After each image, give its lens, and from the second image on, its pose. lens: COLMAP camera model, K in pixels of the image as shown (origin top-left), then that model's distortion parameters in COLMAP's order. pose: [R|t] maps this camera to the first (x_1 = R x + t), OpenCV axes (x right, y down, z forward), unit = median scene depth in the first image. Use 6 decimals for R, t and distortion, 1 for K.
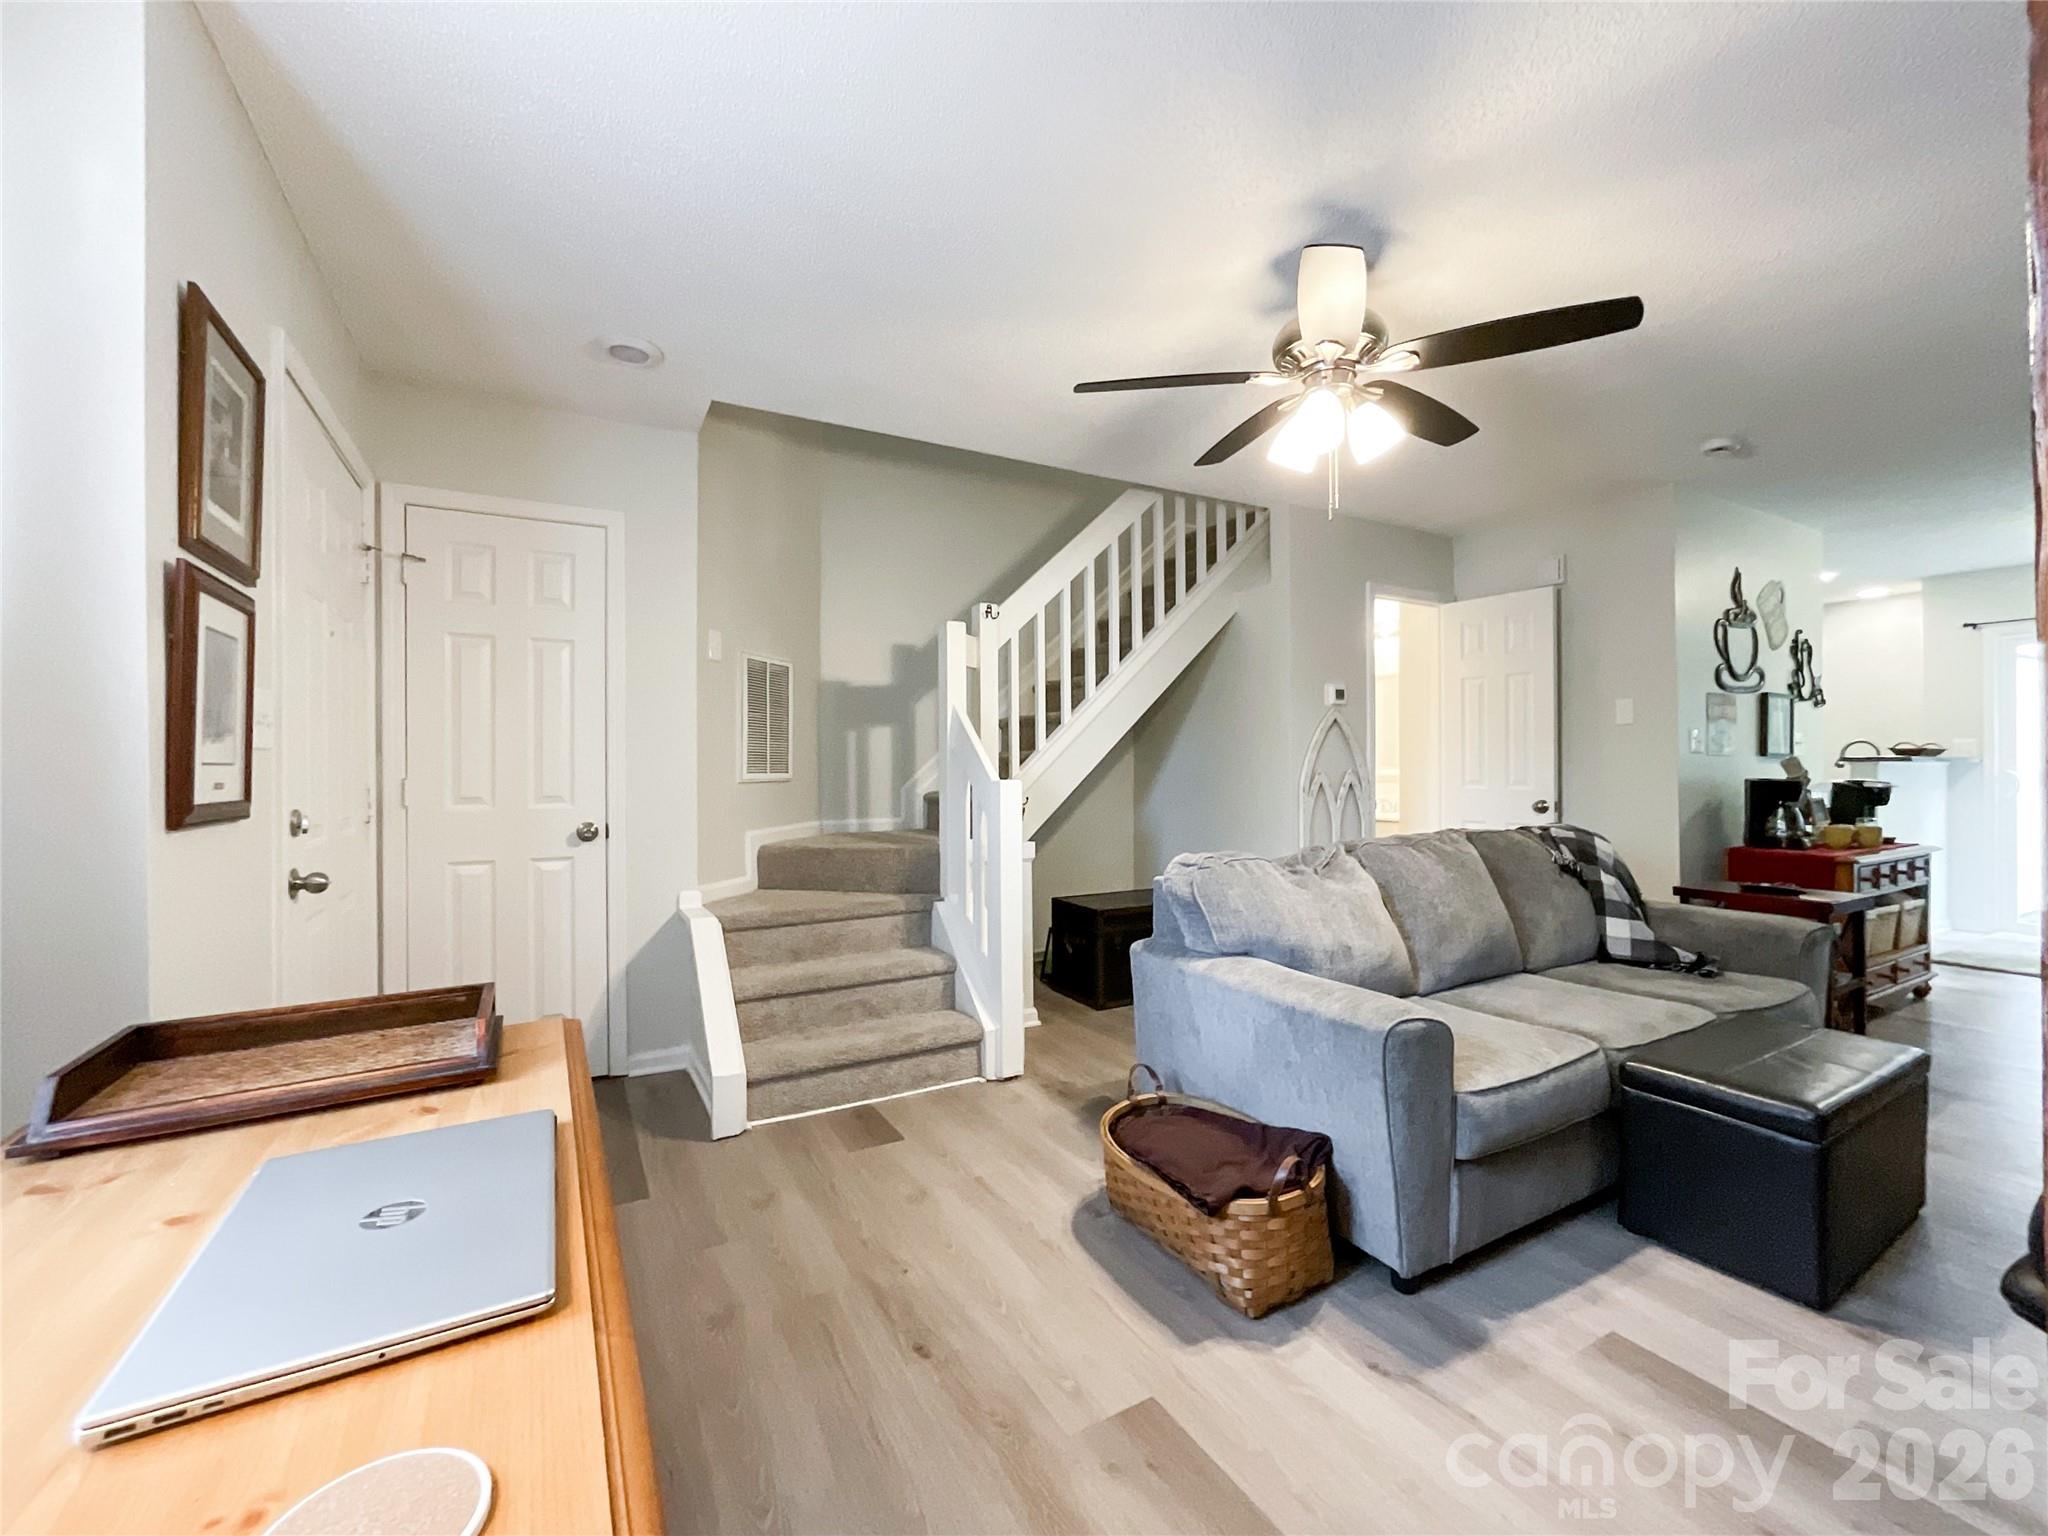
lens RADIAL K [[877.8, 0, 1015.9], [0, 877.8, 757.2], [0, 0, 1]] dist [-0.029431, 0.015444]
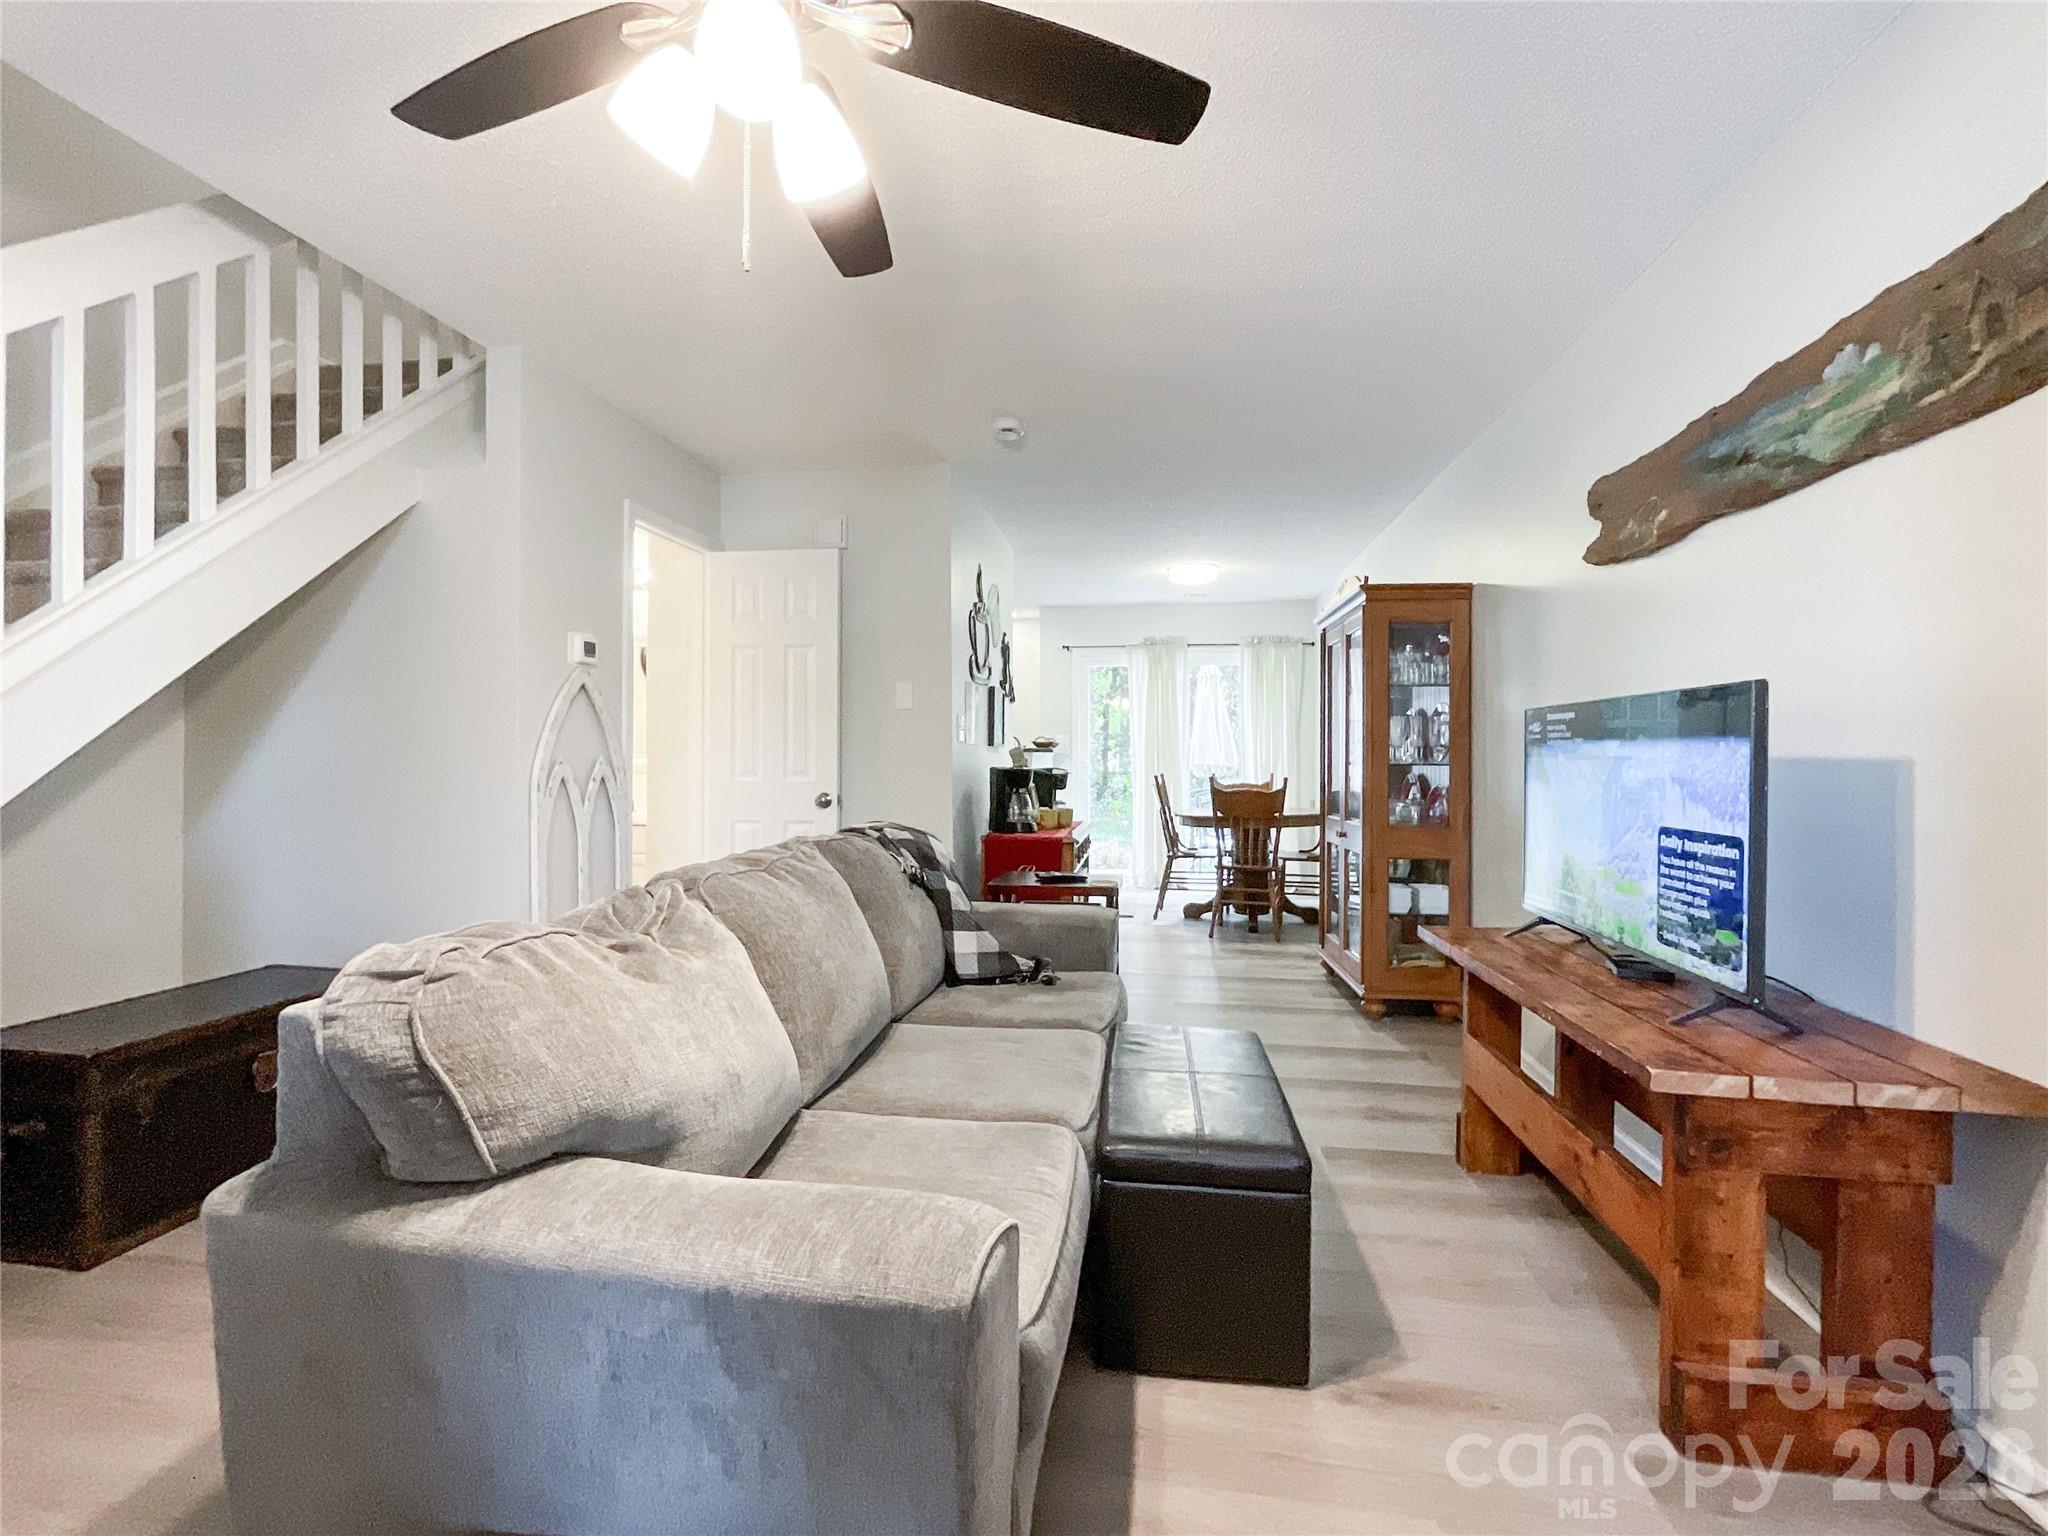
lens RADIAL K [[877.8, 0, 1015.9], [0, 877.8, 757.2], [0, 0, 1]] dist [-0.029431, 0.015444]
pose [[0.613904, 0.004482, 0.789368, 0.040644], [-0.013443, 0.999898, 0.004778, 0.009122], [-0.789266, -0.013544, 0.613902, 0.414184]]
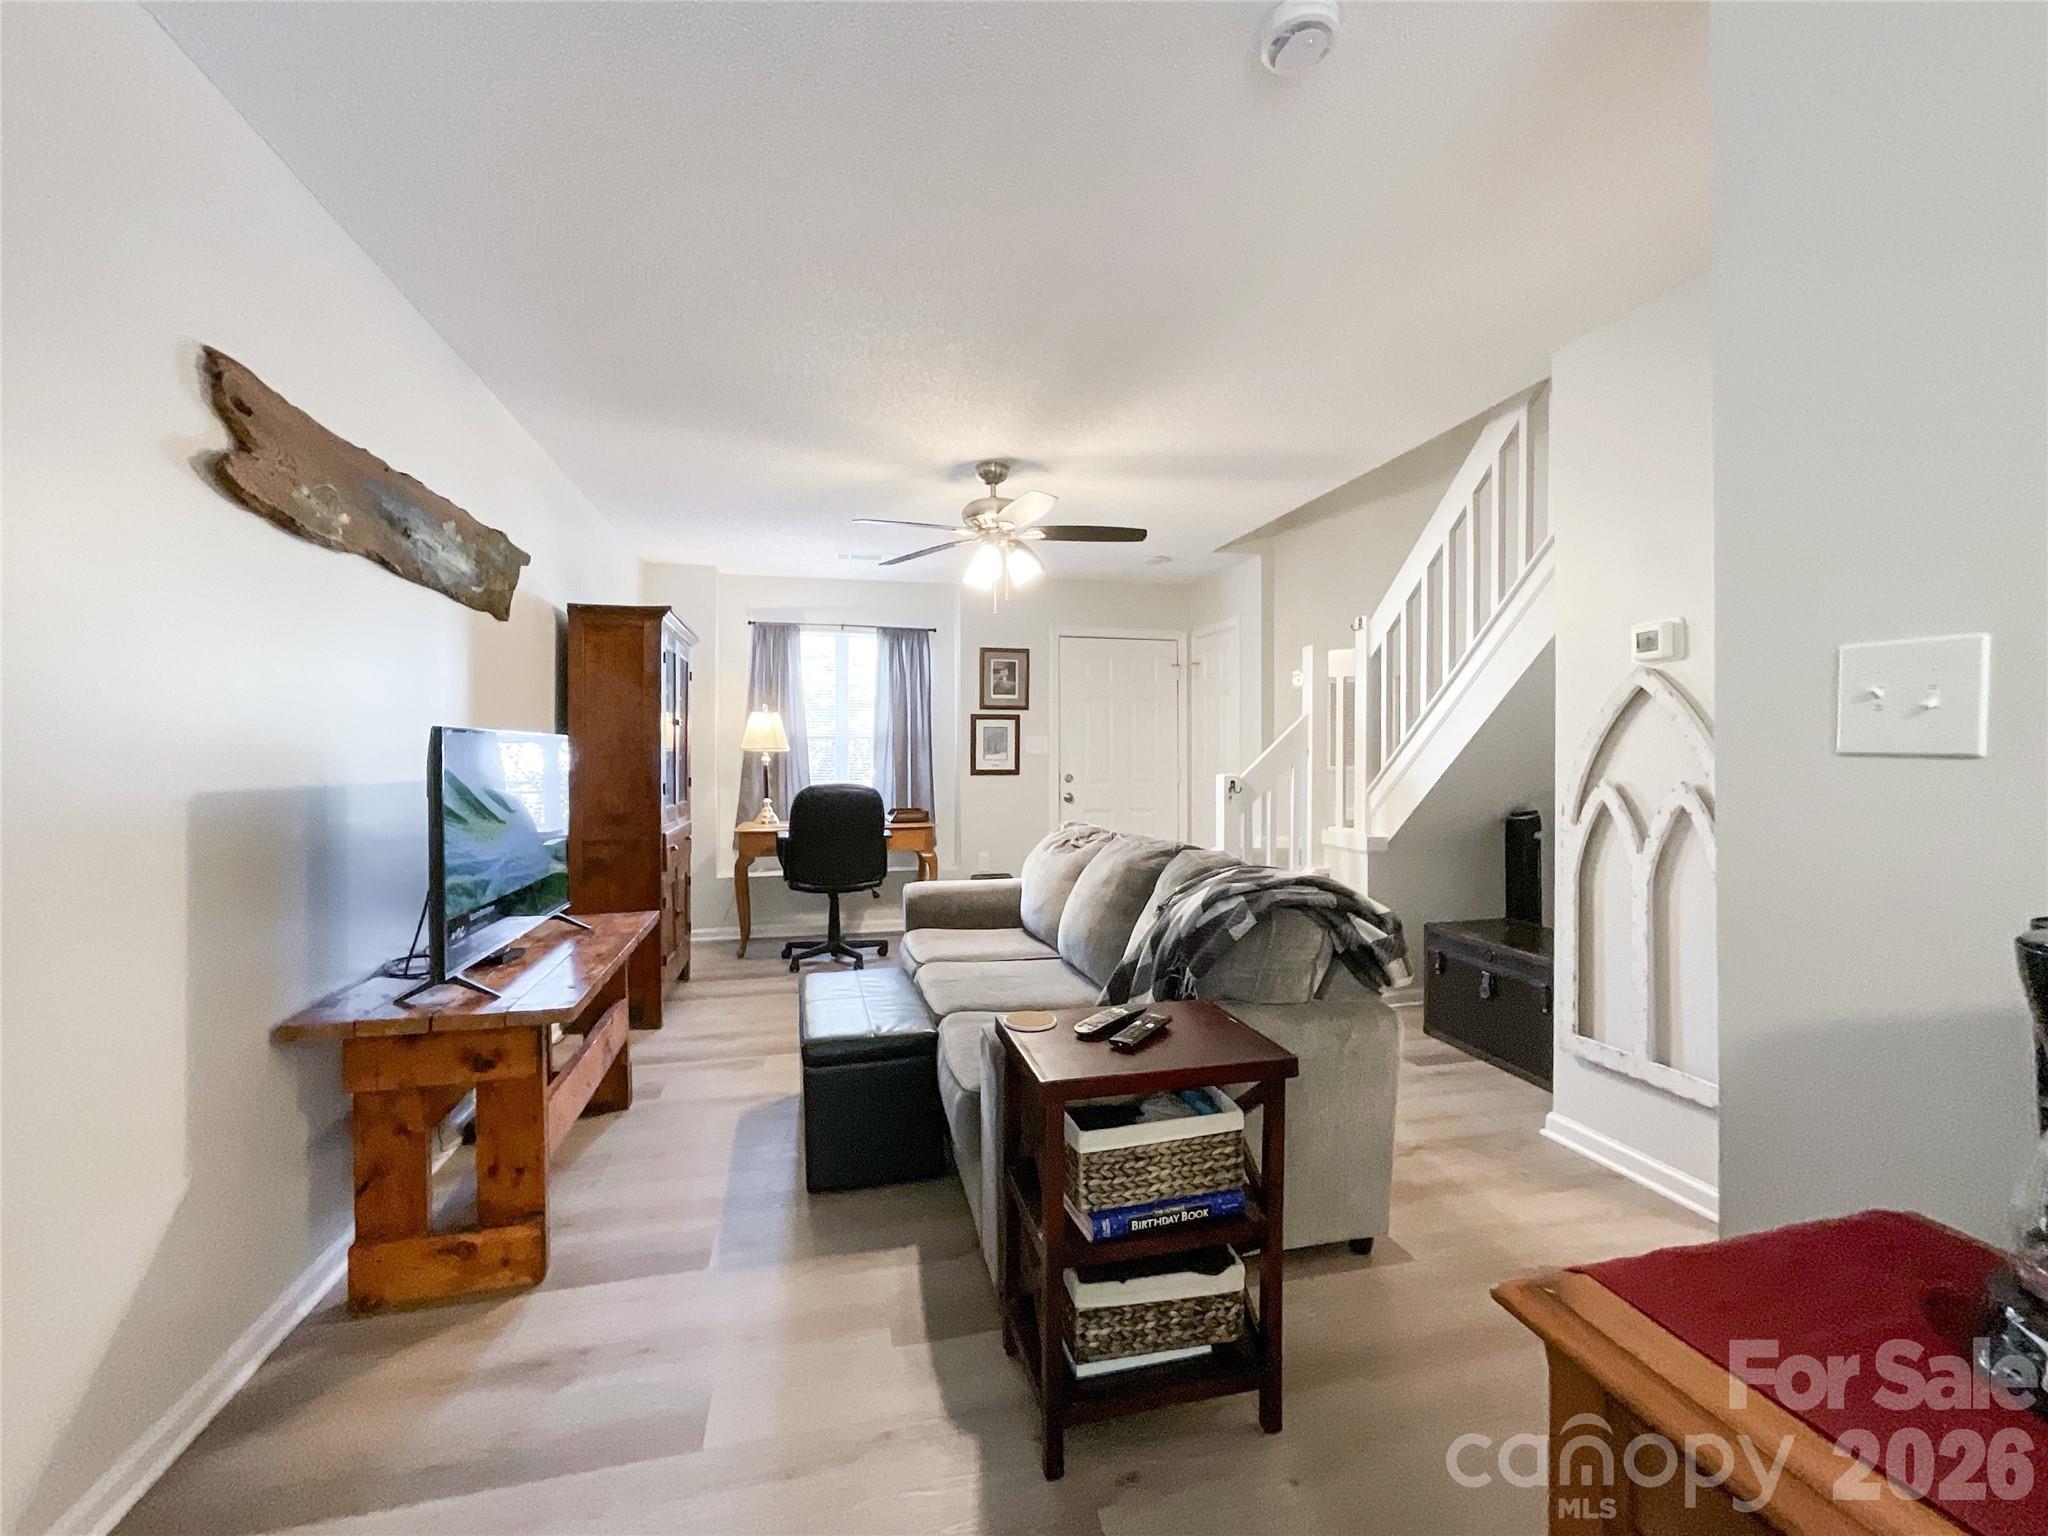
lens RADIAL K [[877.8, 0, 1015.9], [0, 877.8, 757.2], [0, 0, 1]] dist [-0.029431, 0.015444]
pose [[-0.249689, -0.012475, -0.968246, 1.436769], [0.019534, 0.999649, -0.017917, 0.033425], [0.968129, -0.023387, -0.249357, 1.022271]]
